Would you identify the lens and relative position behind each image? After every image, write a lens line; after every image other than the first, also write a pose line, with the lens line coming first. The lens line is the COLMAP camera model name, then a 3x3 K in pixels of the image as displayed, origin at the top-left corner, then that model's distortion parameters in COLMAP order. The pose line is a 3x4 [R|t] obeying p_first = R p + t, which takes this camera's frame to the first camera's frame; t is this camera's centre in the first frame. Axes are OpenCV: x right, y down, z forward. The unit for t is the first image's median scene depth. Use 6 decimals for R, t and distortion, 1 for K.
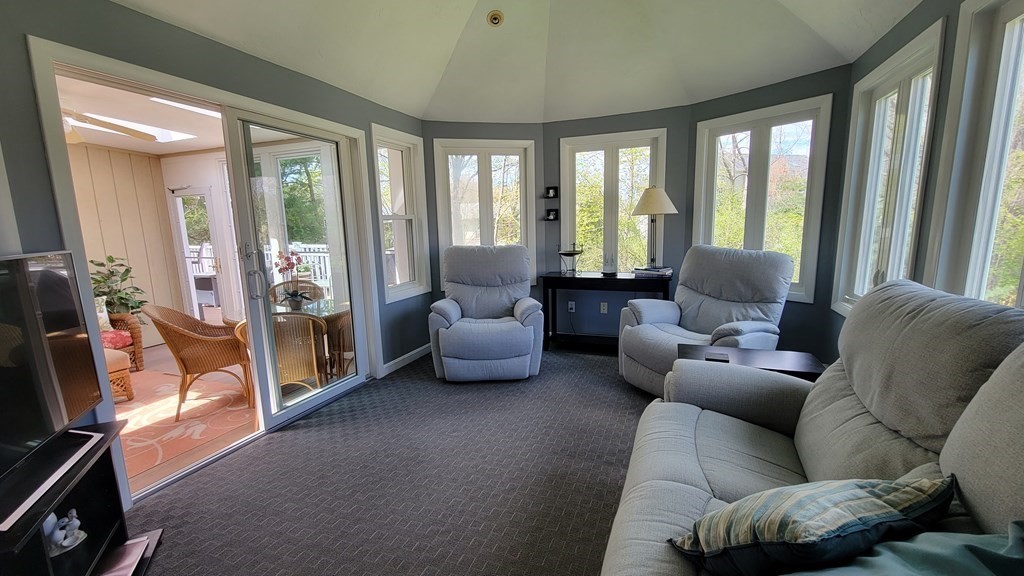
lens RADIAL K [[418.5, 0, 512.0], [0, 418.5, 288.0], [0, 0, 1]] dist [0.000286, -0.000216]
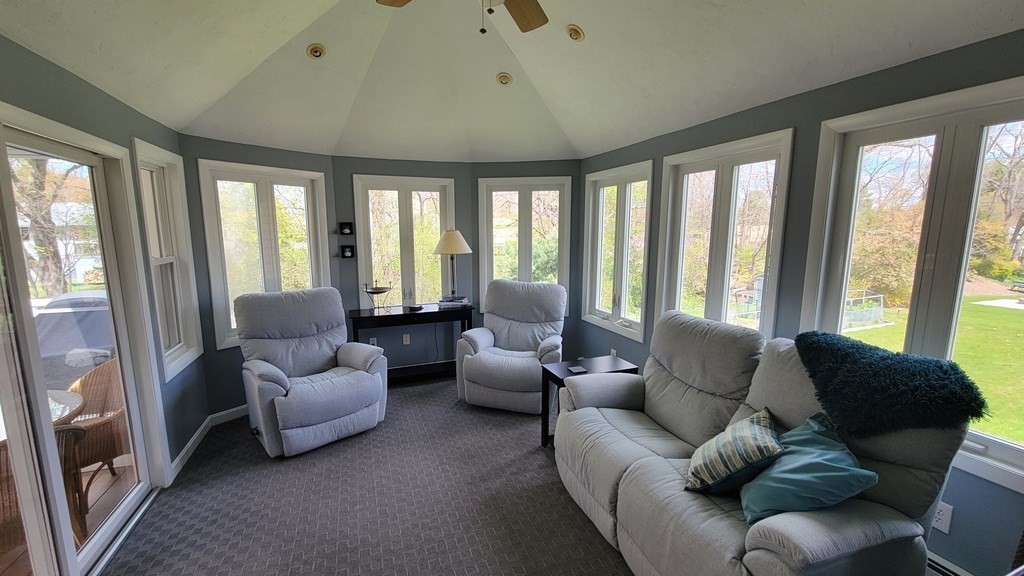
lens RADIAL K [[420.5, 0, 512.0], [0, 420.5, 288.0], [0, 0, 1]] dist [-0.000705, -0.000097]
pose [[0.735685, -0.074189, 0.673249, -0.338920], [0.089372, 0.995925, 0.012086, -0.082317], [-0.671402, 0.051278, 0.739317, 0.041580]]
